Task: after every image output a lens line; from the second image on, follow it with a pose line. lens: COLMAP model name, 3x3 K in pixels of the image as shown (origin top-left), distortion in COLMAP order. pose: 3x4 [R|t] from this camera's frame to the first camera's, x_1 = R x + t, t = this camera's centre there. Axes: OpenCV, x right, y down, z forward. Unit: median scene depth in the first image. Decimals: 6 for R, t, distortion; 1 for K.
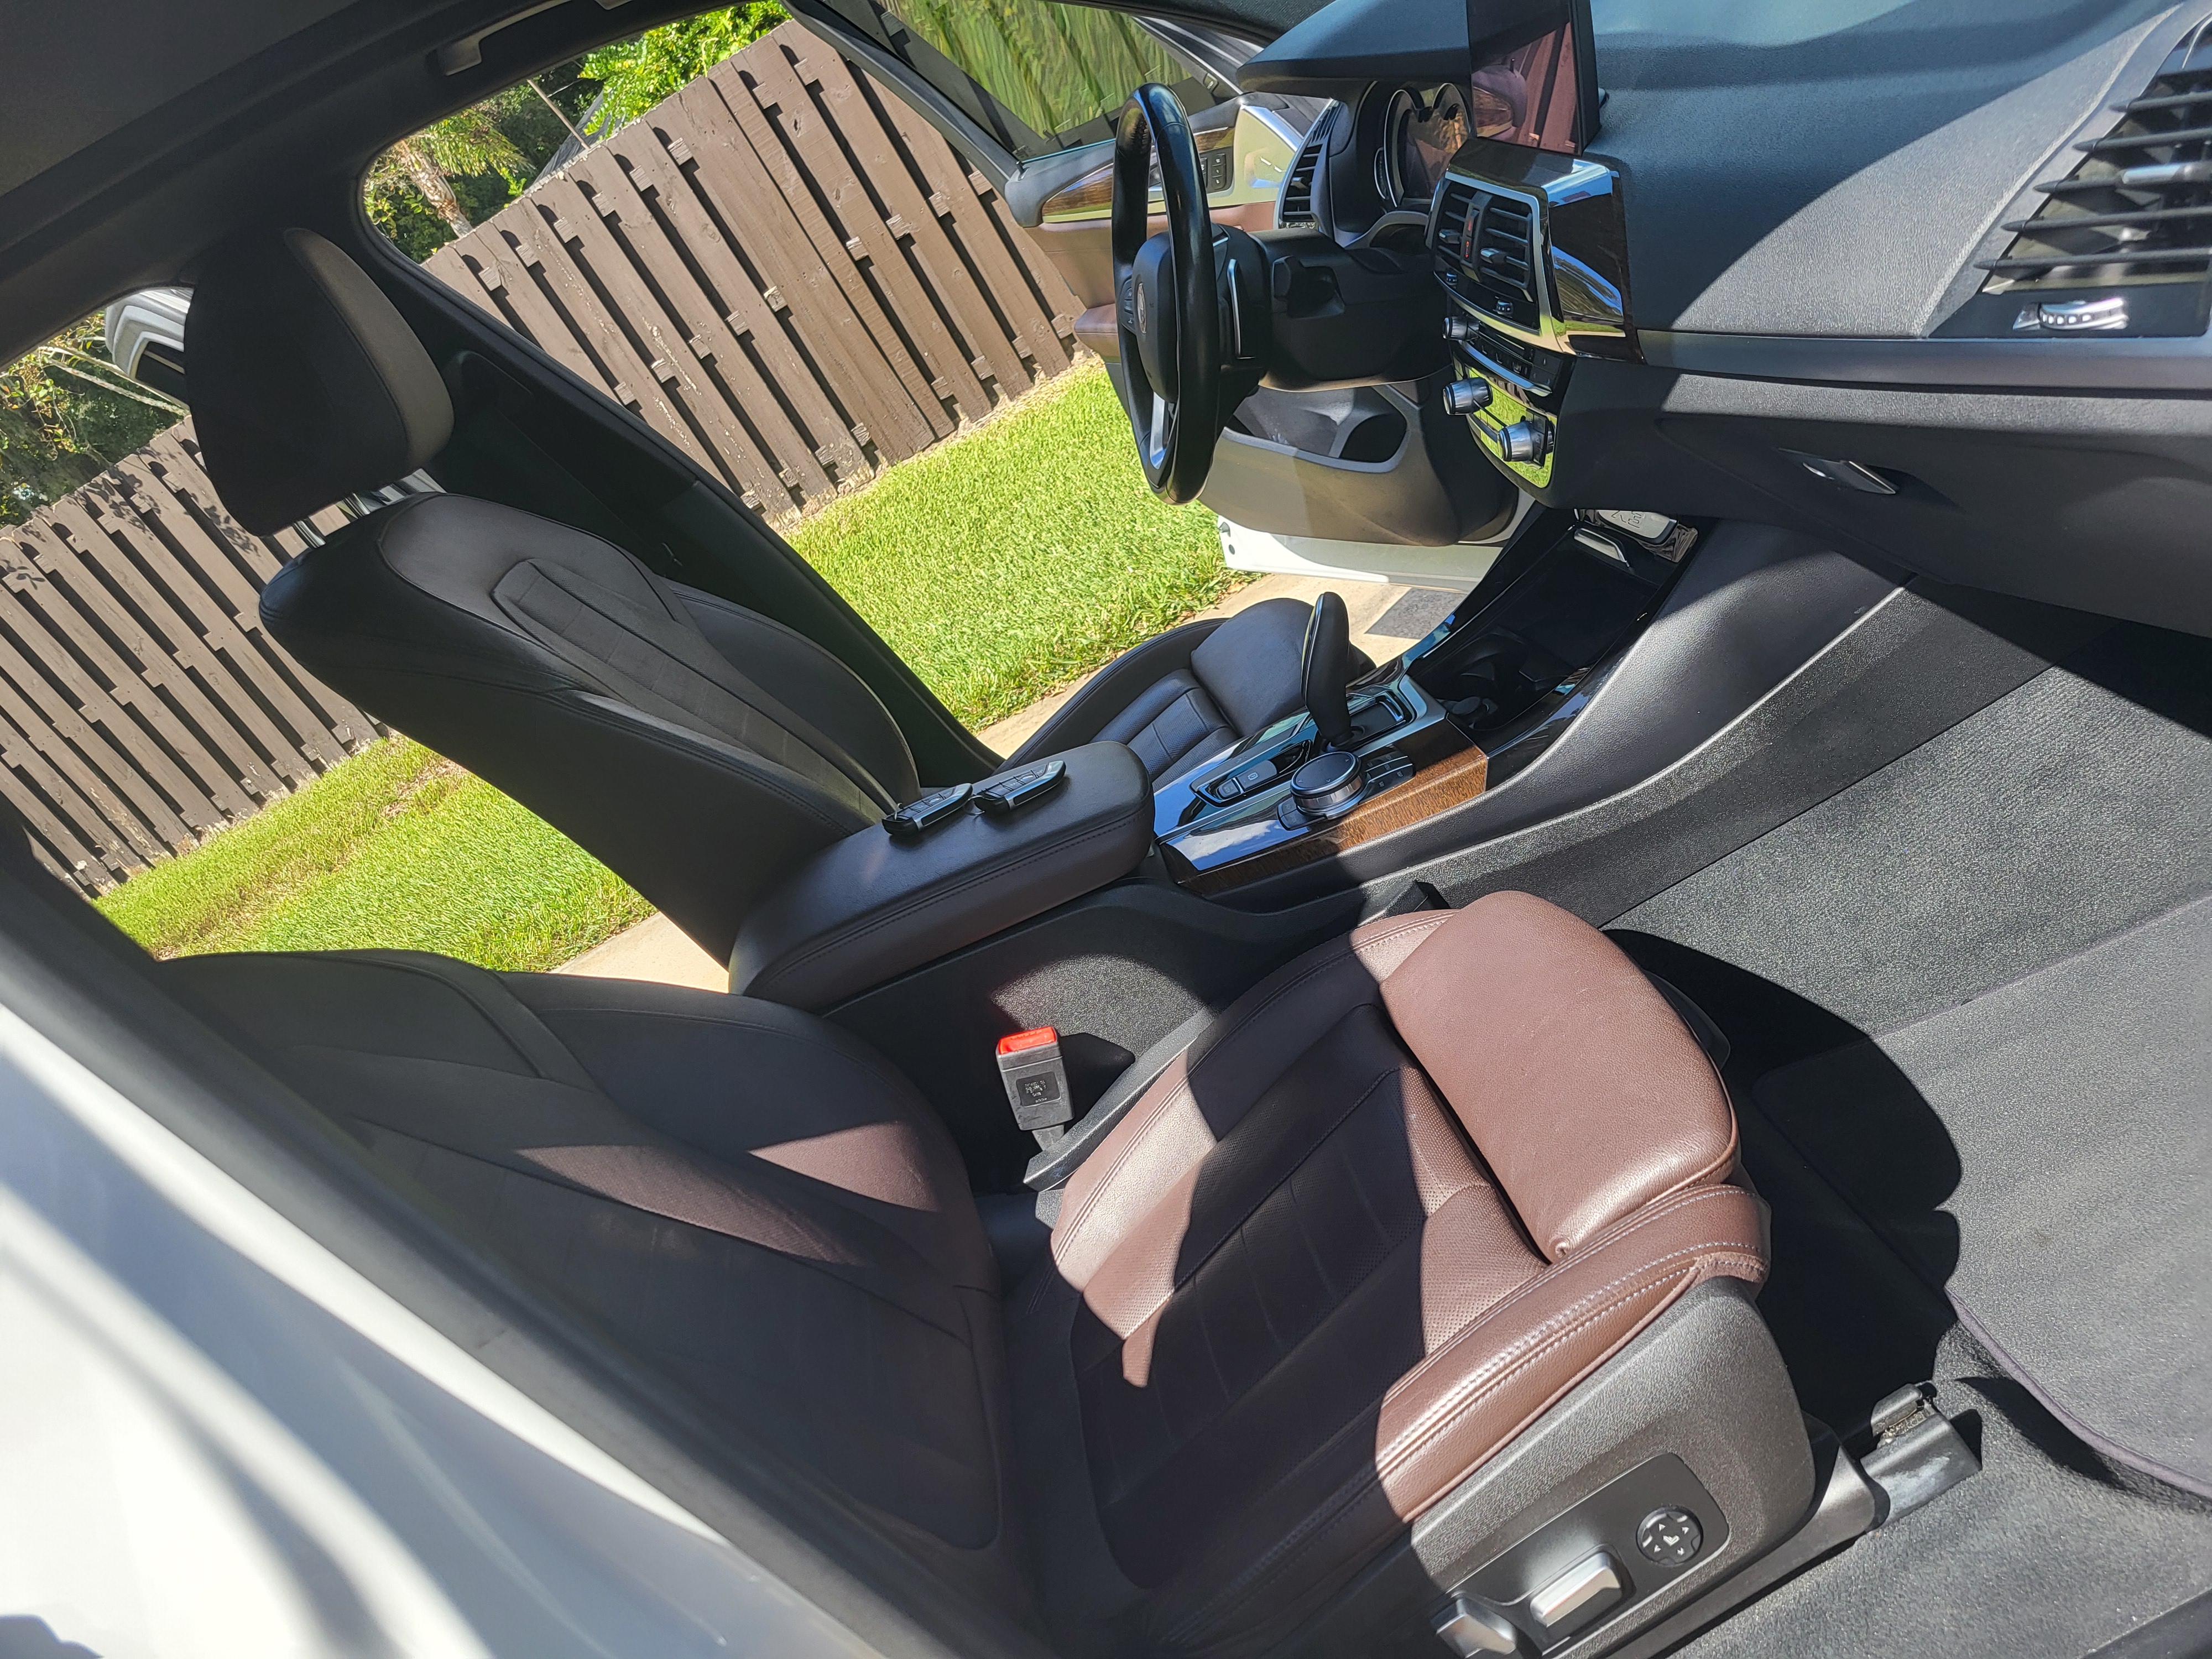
lens RADIAL K [[1663.0, 0, 1106.0], [0, 1663.0, 829.5], [0, 0, 1]] dist [0.087053, -0.001002]
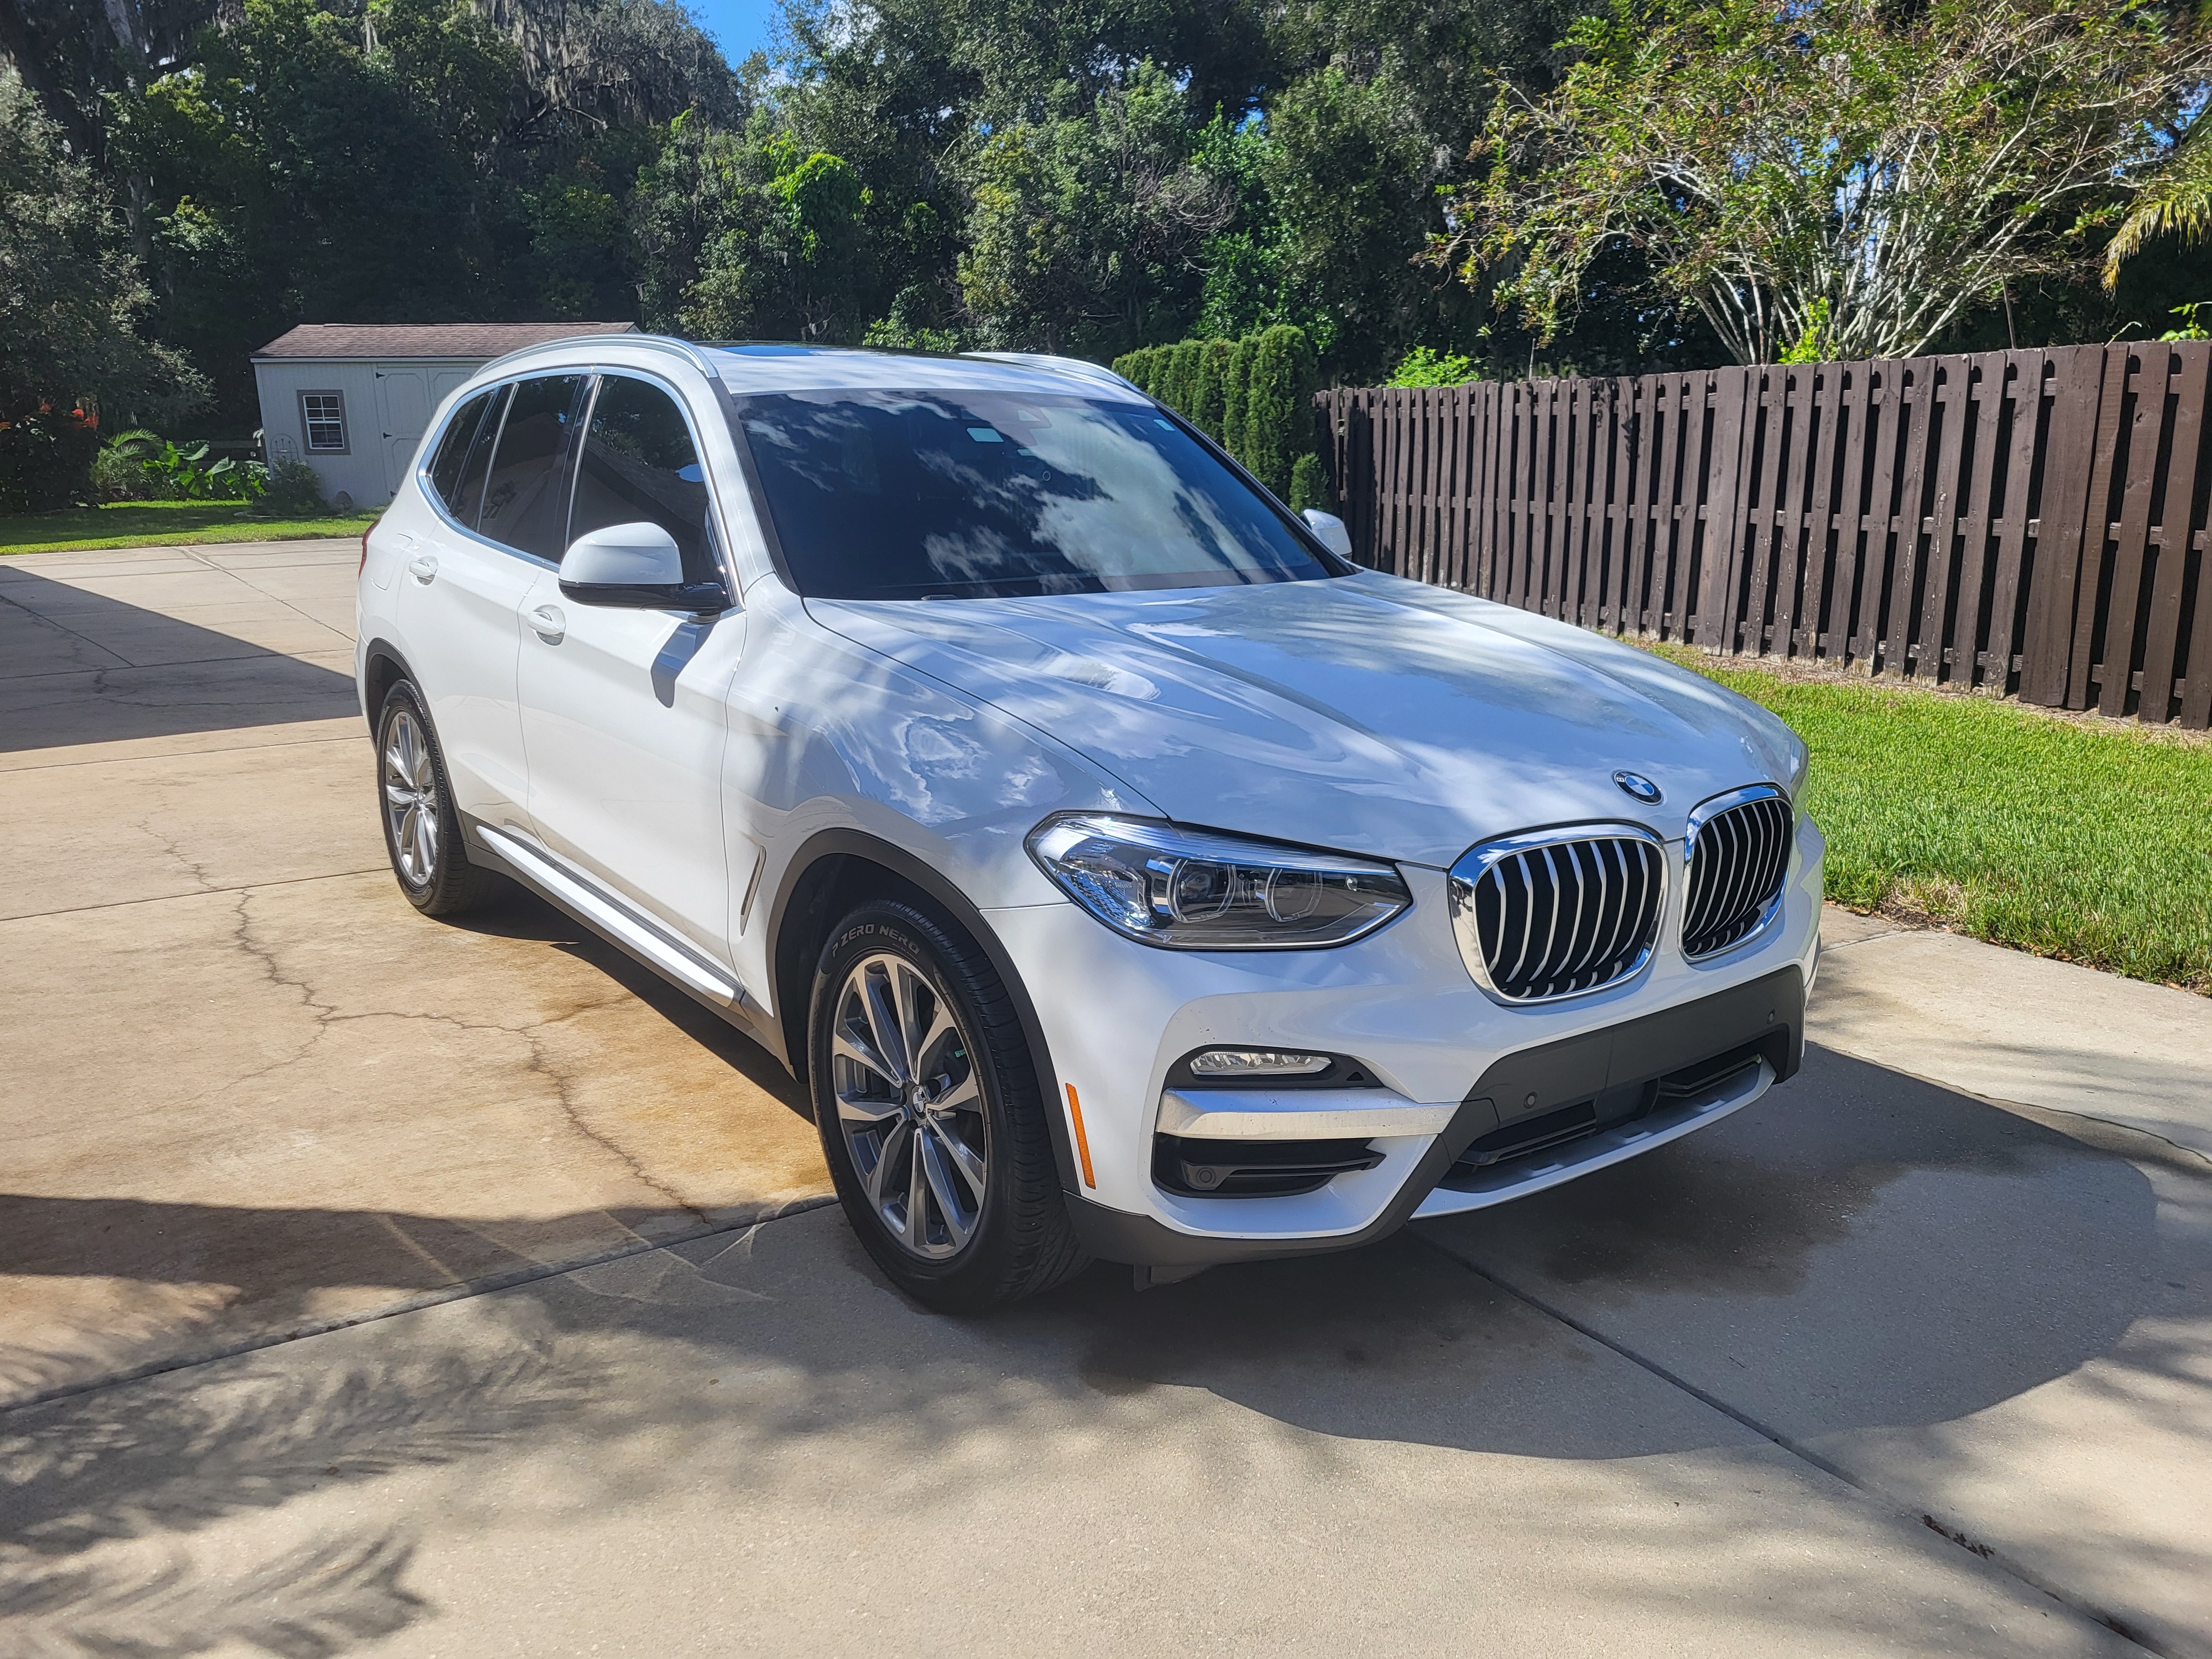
lens RADIAL K [[1663.0, 0, 1106.0], [0, 1663.0, 829.5], [0, 0, 1]] dist [0.087053, -0.001002]
pose [[0.384262, 0.662416, -0.643076, 0.380590], [-0.612090, 0.704253, 0.359686, -0.175927], [0.691150, 0.255406, 0.676076, -0.140972]]
